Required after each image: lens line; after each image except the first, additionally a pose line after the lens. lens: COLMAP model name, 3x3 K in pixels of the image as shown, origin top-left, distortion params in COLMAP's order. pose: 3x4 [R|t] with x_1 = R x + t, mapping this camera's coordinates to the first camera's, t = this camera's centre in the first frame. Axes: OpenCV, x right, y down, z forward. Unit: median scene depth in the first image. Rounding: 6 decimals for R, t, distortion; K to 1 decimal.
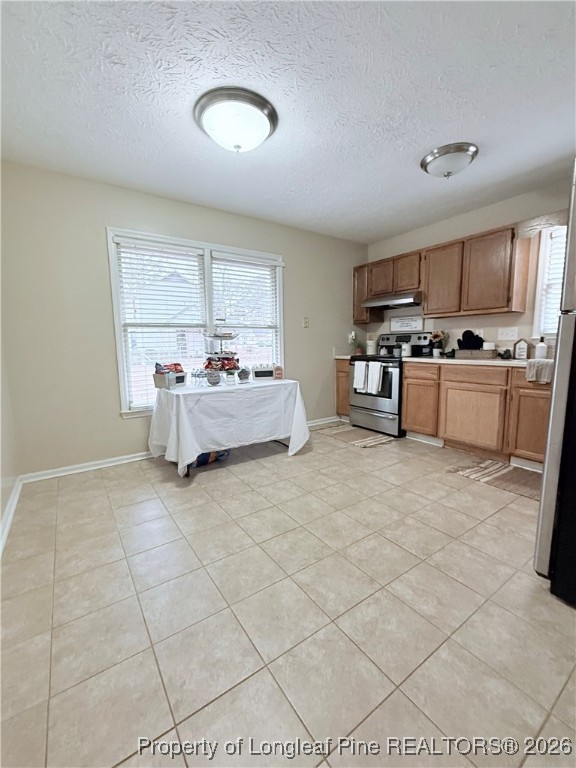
lens RADIAL K [[321.5, 0, 288.0], [0, 321.5, 384.0], [0, 0, 1]] dist [-0.000146, -0.000056]
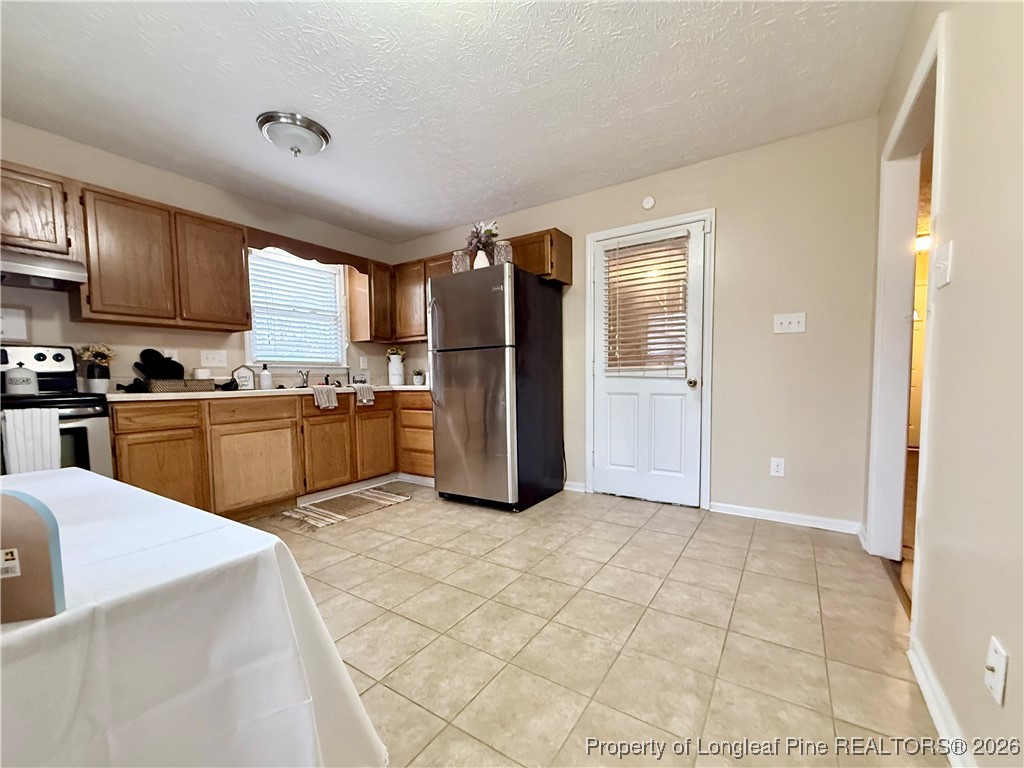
lens RADIAL K [[420.0, 0, 514.0], [0, 420.0, 407.1], [0, 0, 1]] dist [0.000011, -0.000100]
pose [[-0.372518, -0.044732, 0.926946, -0.664885], [0.132763, 0.985995, 0.100936, -0.064670], [-0.918479, 0.160665, -0.361362, 0.957882]]
